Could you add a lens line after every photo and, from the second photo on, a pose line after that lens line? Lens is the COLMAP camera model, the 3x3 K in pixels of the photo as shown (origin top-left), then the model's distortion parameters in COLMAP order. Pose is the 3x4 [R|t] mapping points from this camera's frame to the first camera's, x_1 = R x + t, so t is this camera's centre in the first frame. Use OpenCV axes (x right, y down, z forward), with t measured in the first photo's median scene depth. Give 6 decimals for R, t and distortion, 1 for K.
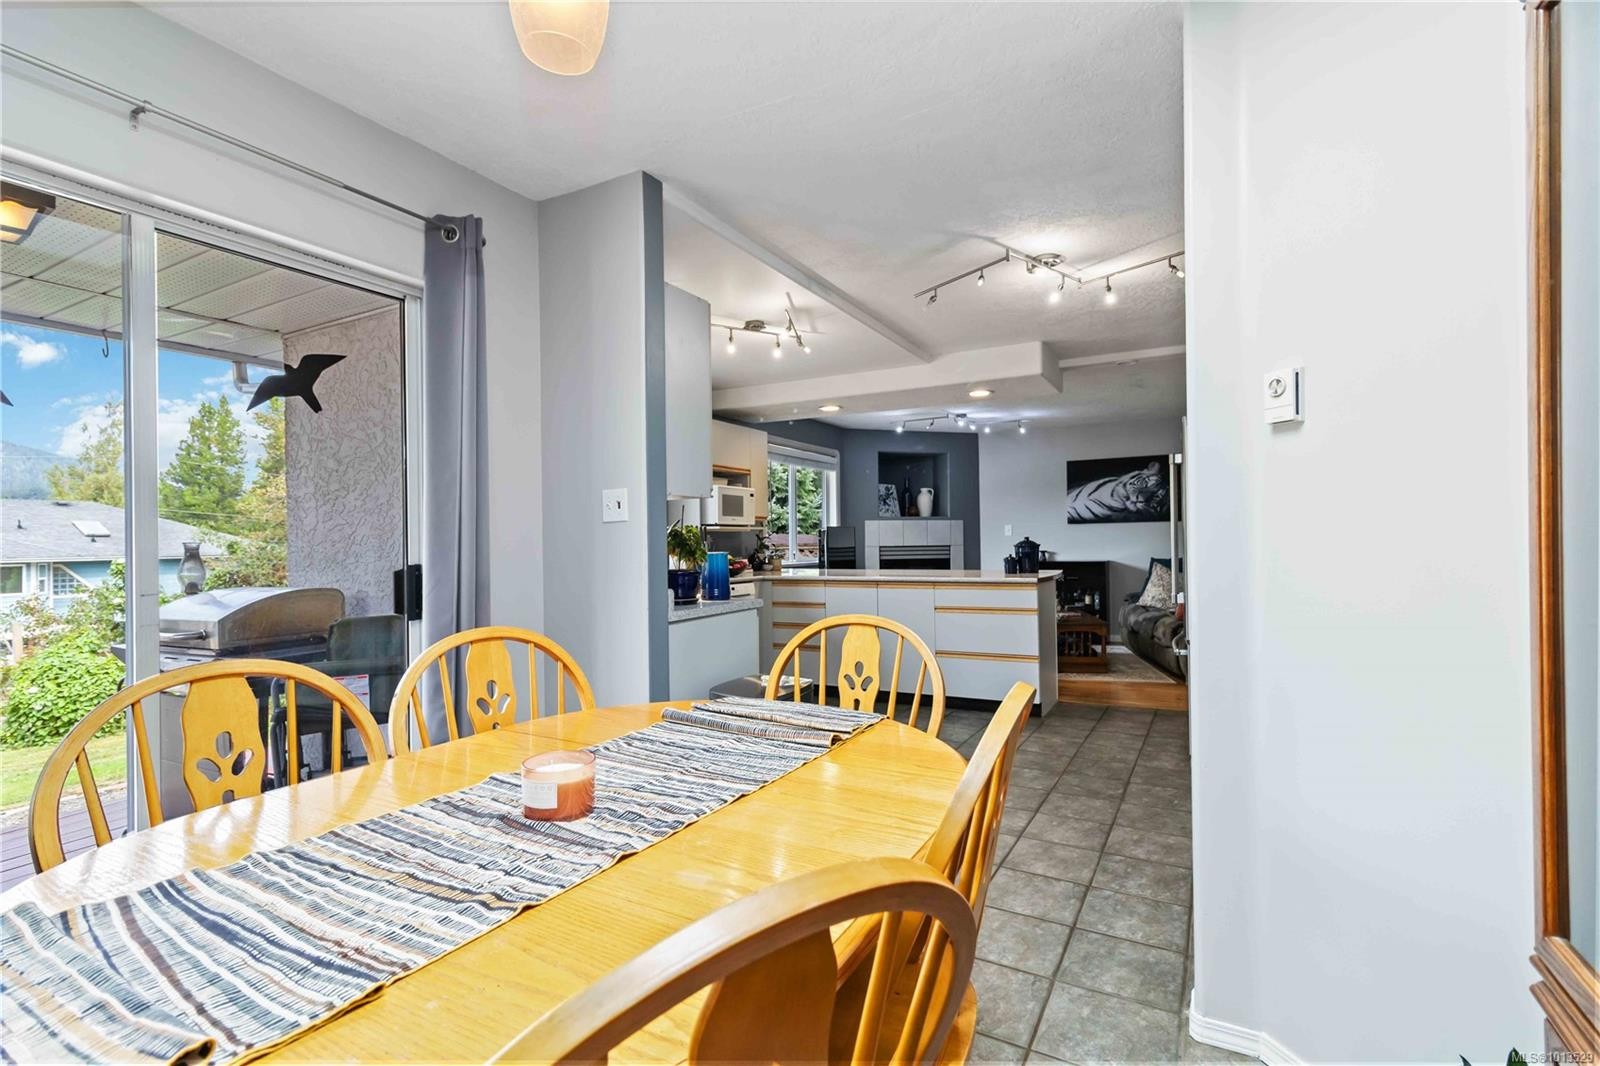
lens RADIAL K [[744.0, 0, 815.6], [0, 744.0, 535.0], [0, 0, 1]] dist [0.010053, -0.003292]
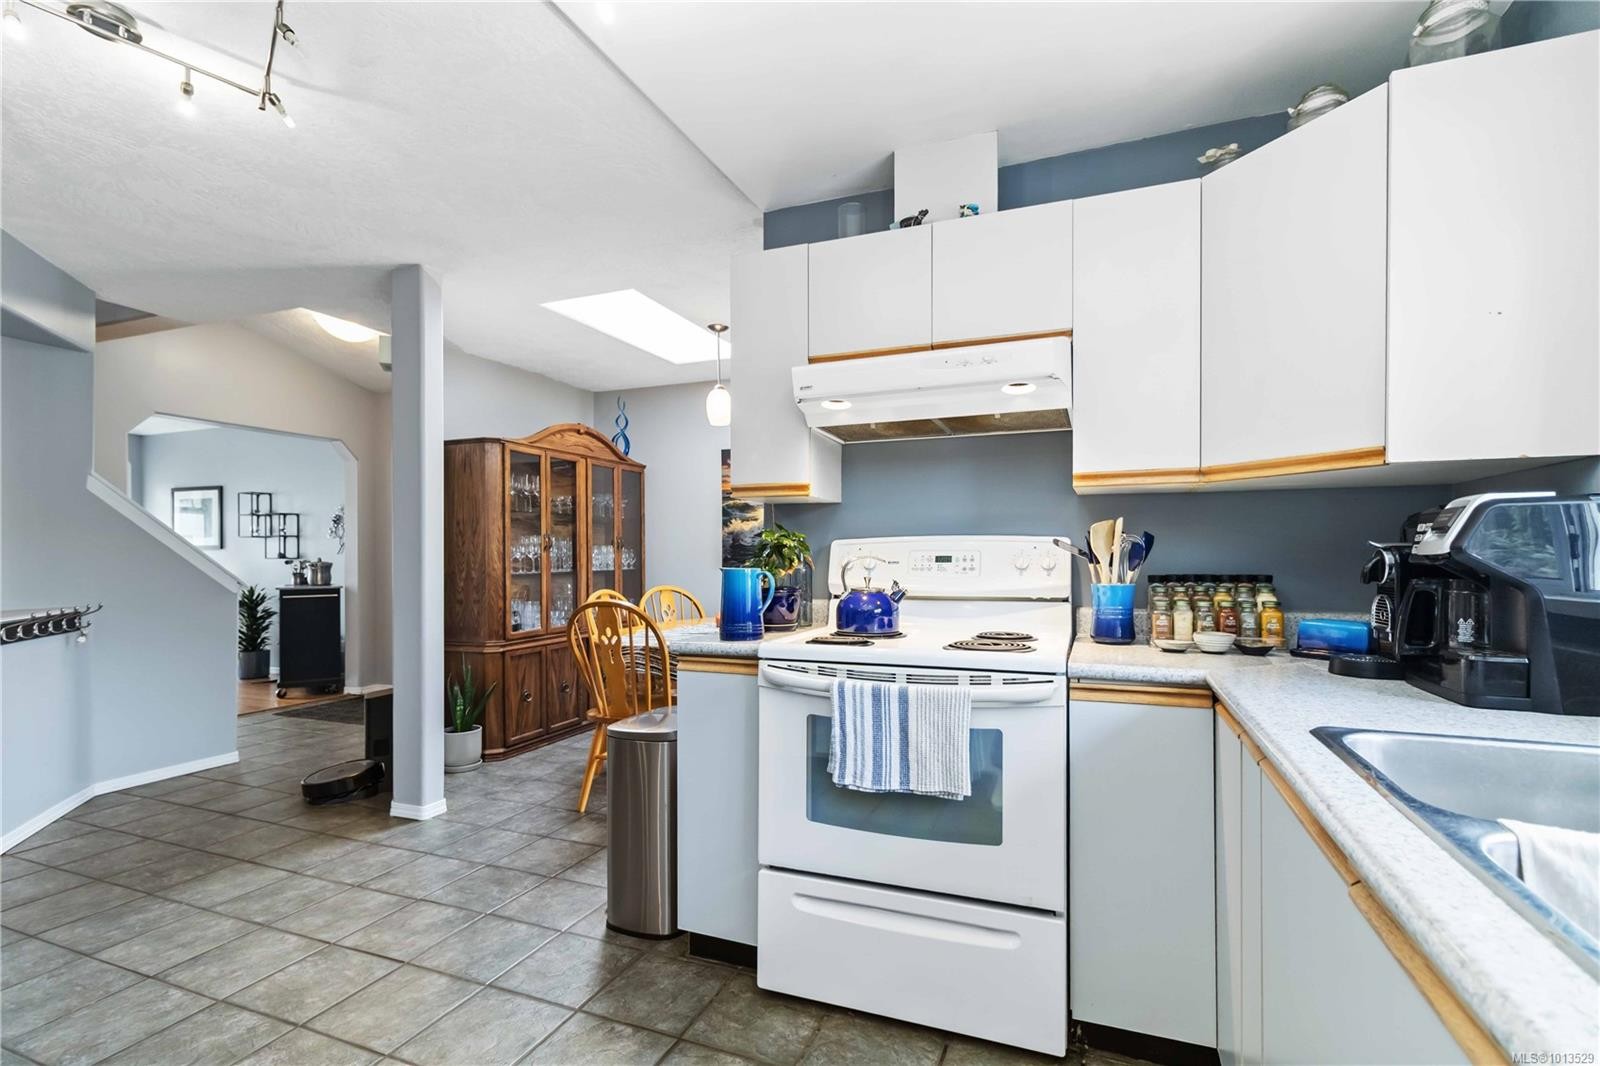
lens RADIAL K [[744.0, 0, 809.2], [0, 744.0, 557.2], [0, 0, 1]] dist [0.010053, -0.003292]
pose [[-0.992919, 0.016524, -0.117638, -0.046525], [0.016639, 0.999862, 0.000005, 0.005846], [0.117622, -0.001953, -0.993057, 0.659579]]
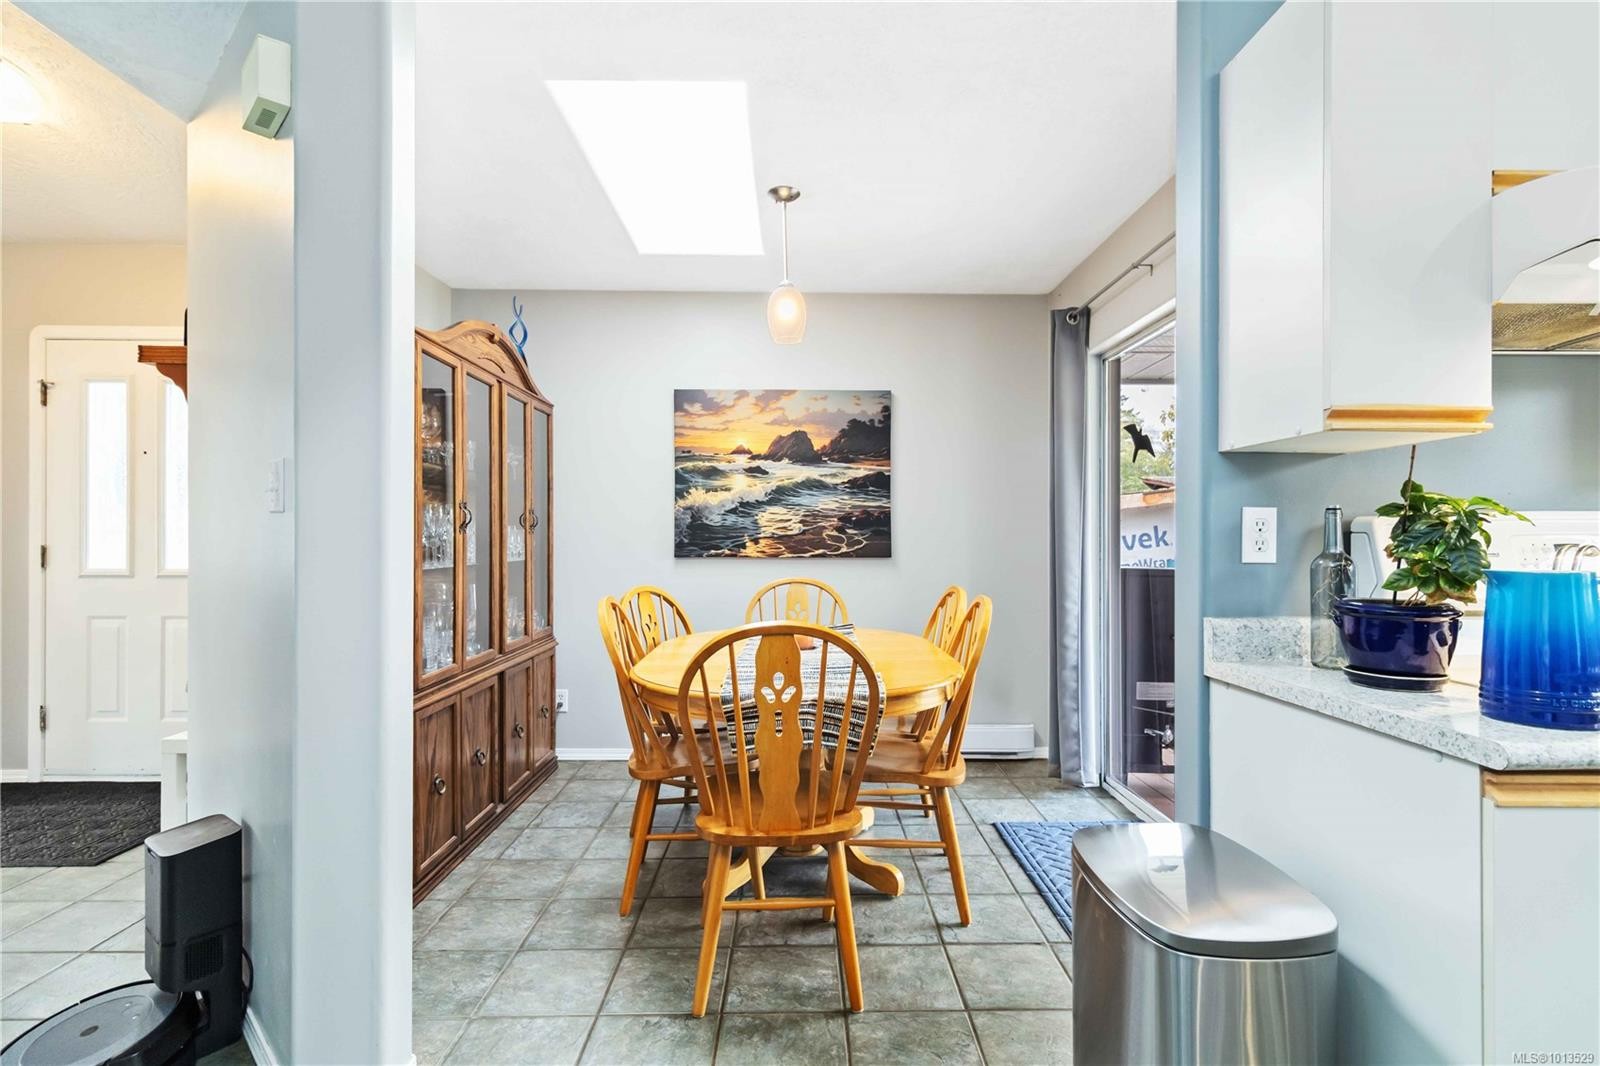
lens RADIAL K [[762.5, 0, 809.4], [0, 762.5, 537.6], [0, 0, 1]] dist [0.008147, -0.001817]
pose [[-0.871807, 0.010734, -0.489732, 0.116336], [0.011769, 0.999930, 0.000967, 0.002400], [0.489708, -0.004920, -0.871873, 0.447253]]
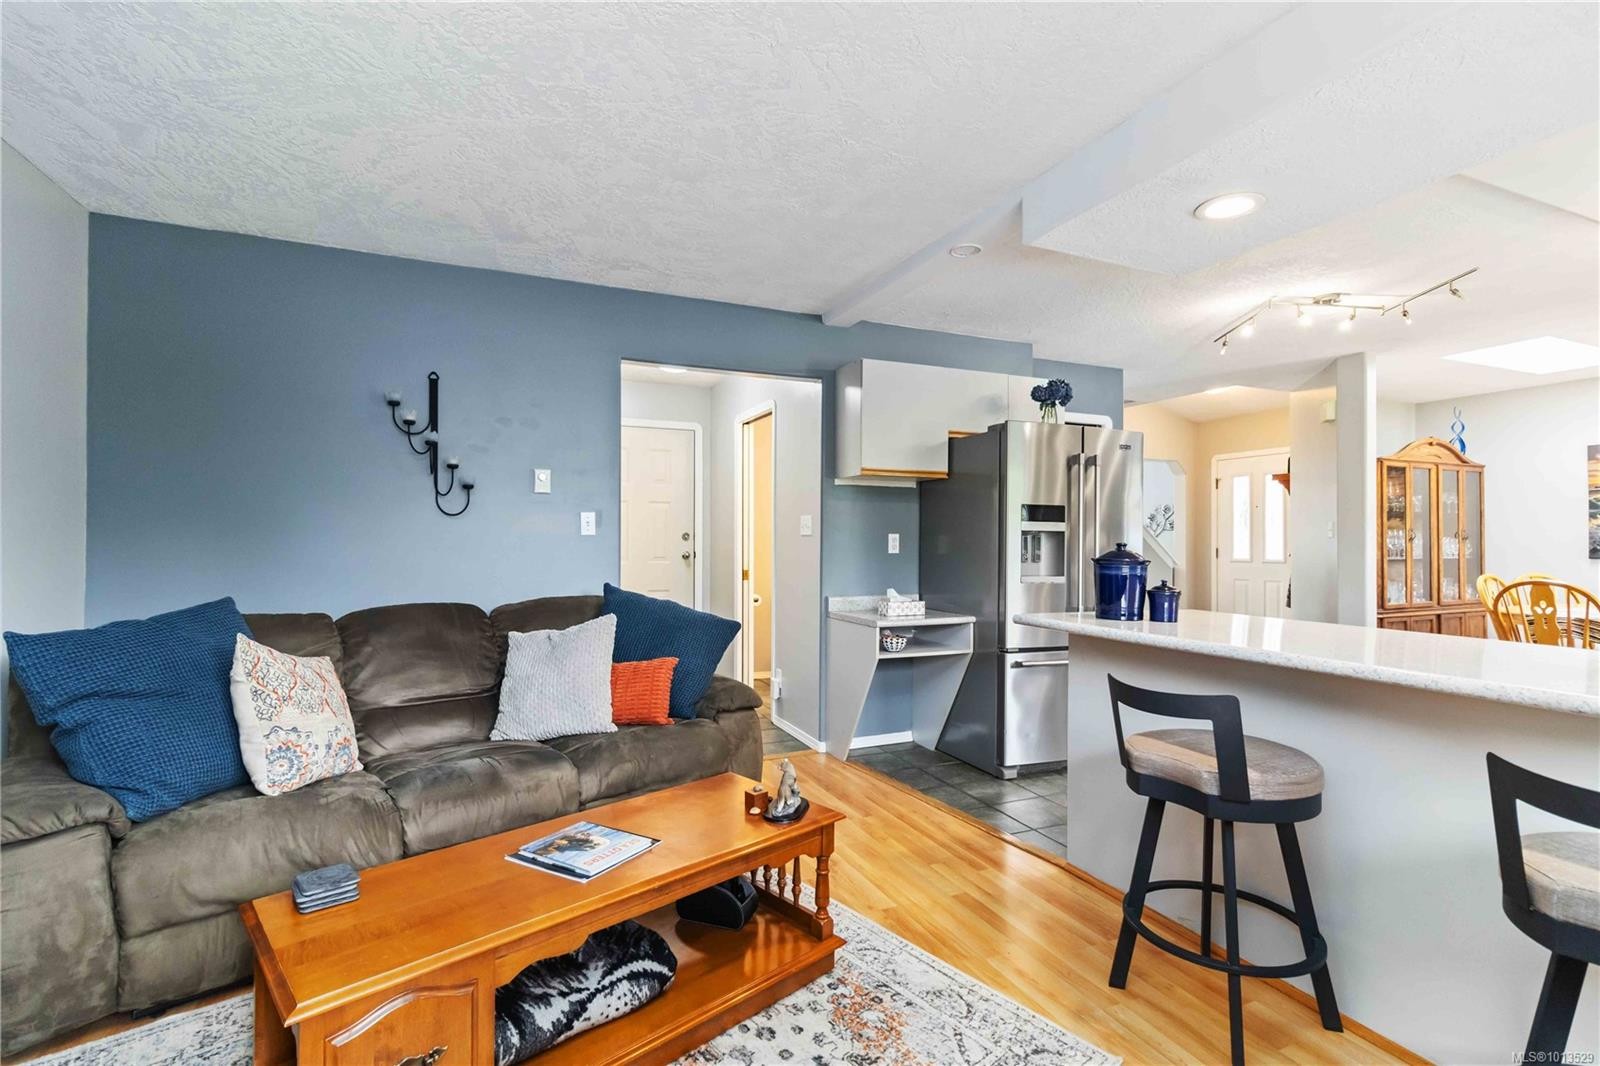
lens RADIAL K [[744.0, 0, 805.4], [0, 744.0, 536.6], [0, 0, 1]] dist [0.010053, -0.003292]
pose [[-0.787788, 0.015151, 0.615760, 0.099790], [0.003500, 0.999791, -0.020123, 0.004961], [-0.615936, -0.013698, -0.787677, 0.995211]]
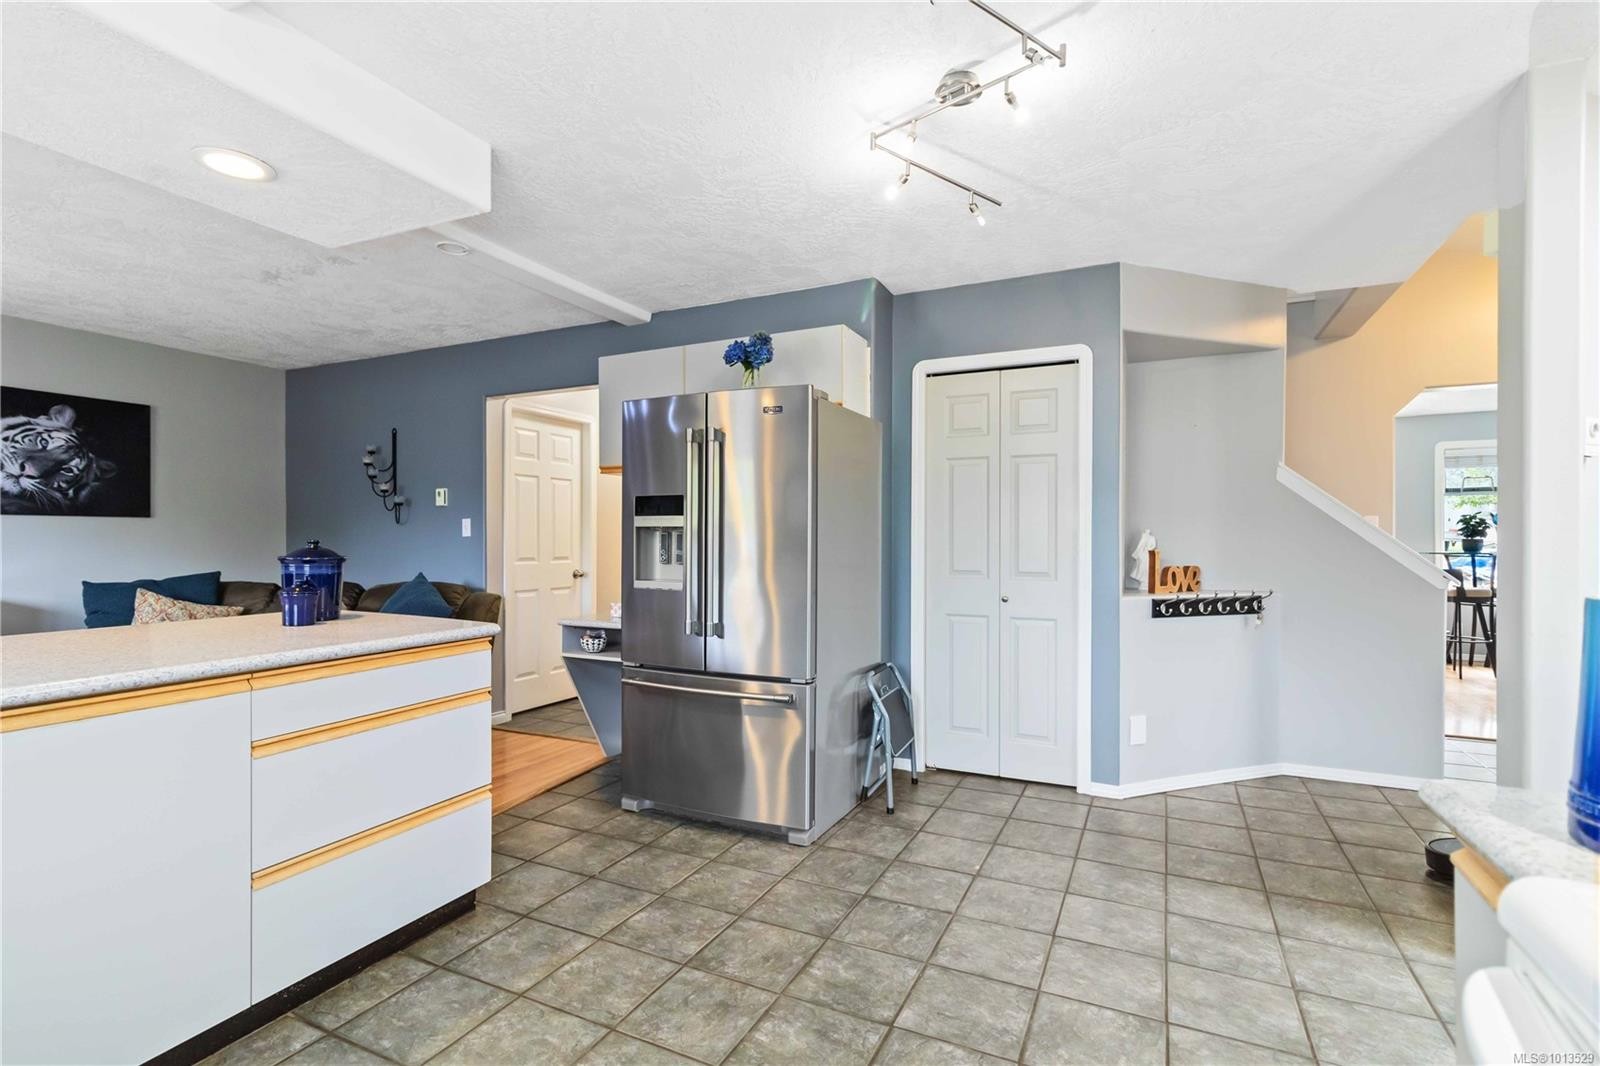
lens RADIAL K [[744.0, 0, 806.5], [0, 744.0, 542.1], [0, 0, 1]] dist [0.010053, -0.003292]
pose [[-0.057075, 0.013604, 0.998277, -0.121676], [-0.006565, 0.999880, -0.014001, 0.005522], [-0.998348, -0.007353, -0.056979, 0.485108]]
